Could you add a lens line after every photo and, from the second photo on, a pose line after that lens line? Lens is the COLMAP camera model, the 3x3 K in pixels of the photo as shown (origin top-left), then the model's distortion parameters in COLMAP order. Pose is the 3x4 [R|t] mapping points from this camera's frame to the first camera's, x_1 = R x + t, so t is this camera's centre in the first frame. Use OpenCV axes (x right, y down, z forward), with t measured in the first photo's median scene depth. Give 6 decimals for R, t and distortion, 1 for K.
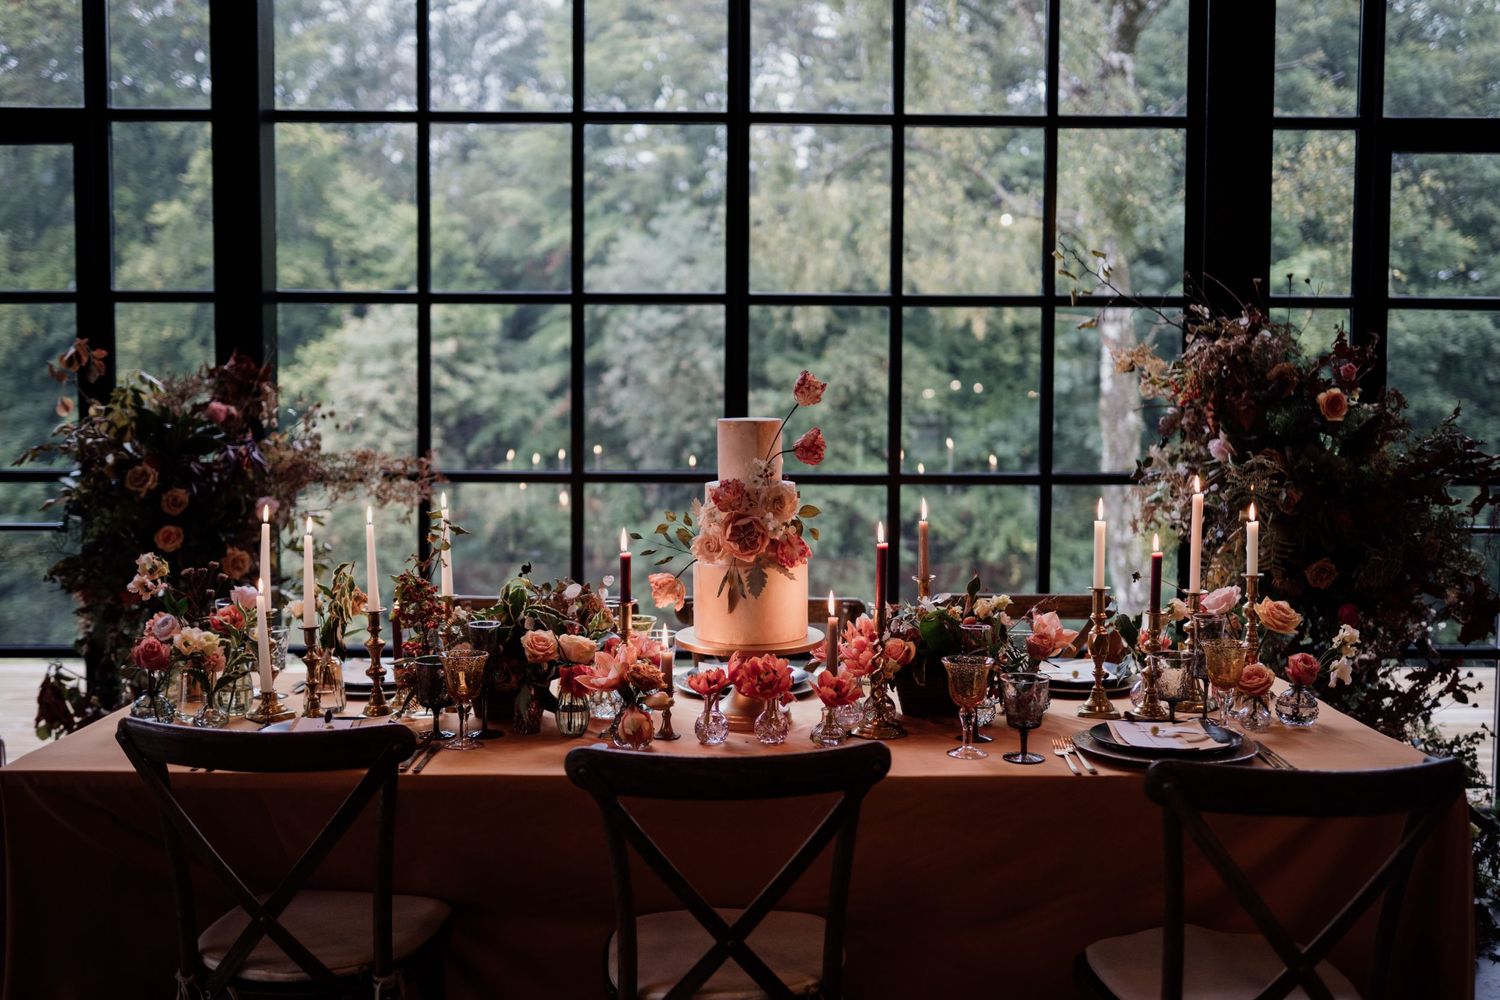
lens RADIAL K [[1584.2, 0, 752.4], [0, 1584.2, 539.7], [0, 0, 1]] dist [-0.075642, 0.147093]
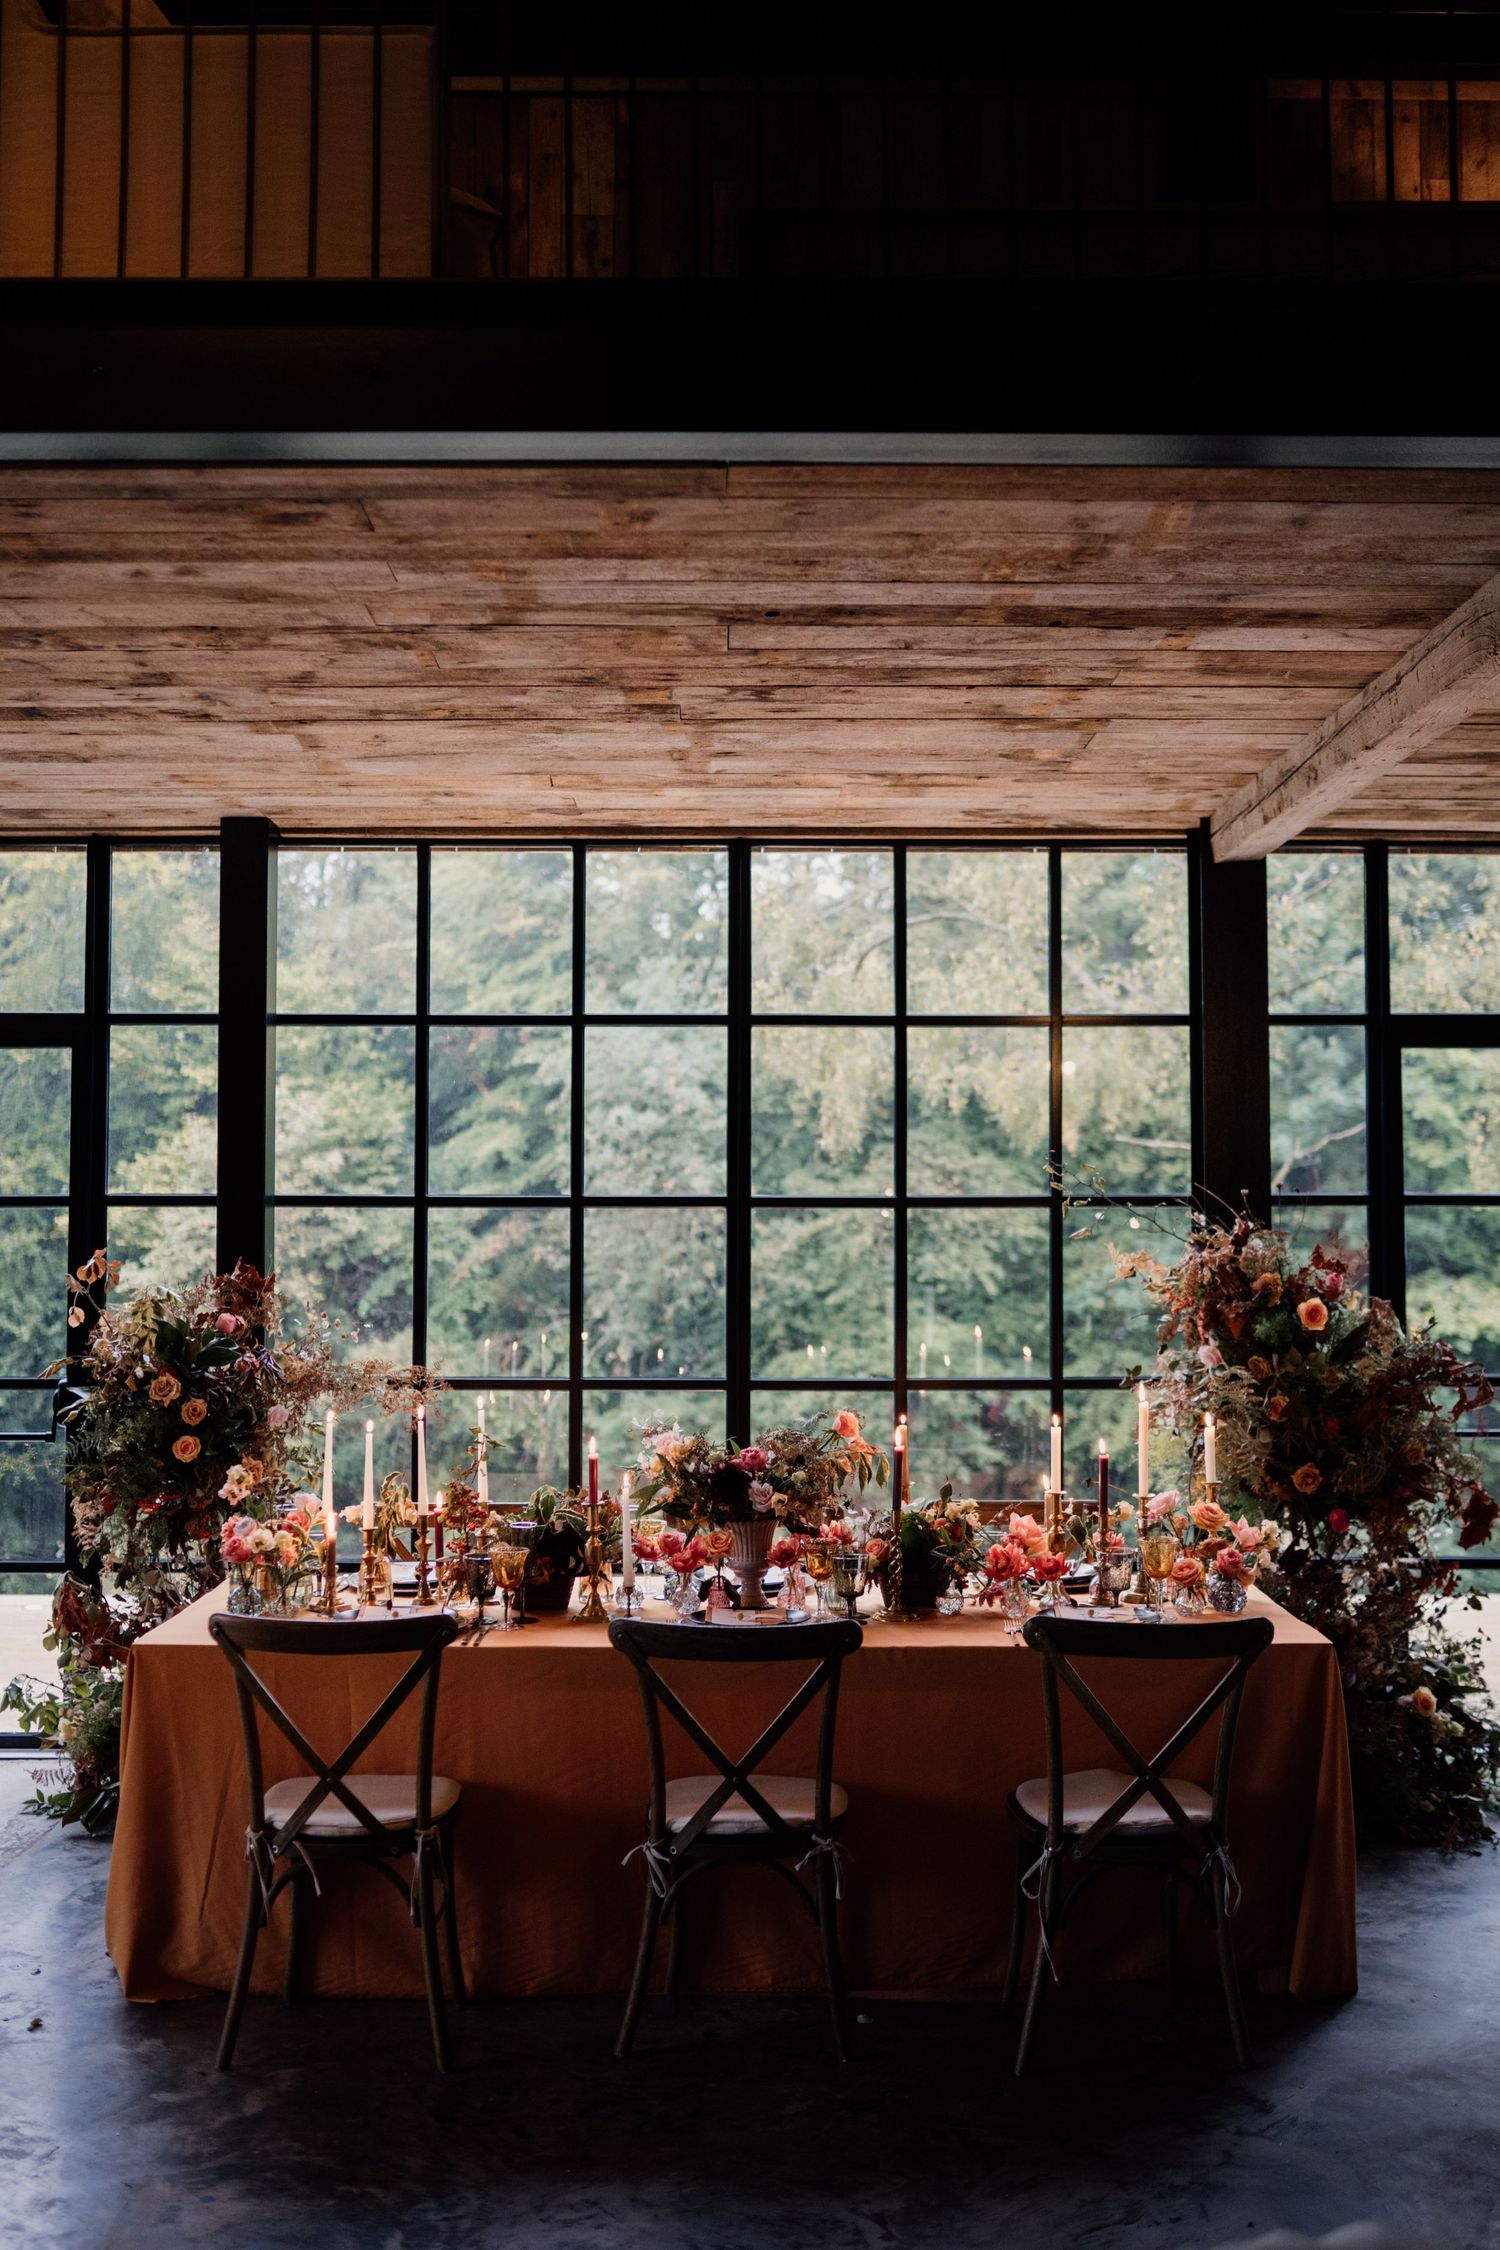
lens RADIAL K [[2263.6, 0, 705.9], [0, 2263.6, 1129.0], [0, 0, 1]] dist [-0.033139, 0.014976]
pose [[0.999637, -0.006482, -0.026155, 0.008396], [0.002879, 0.990773, -0.135501, -0.006775], [0.026792, 0.135376, 0.990432, -0.485604]]
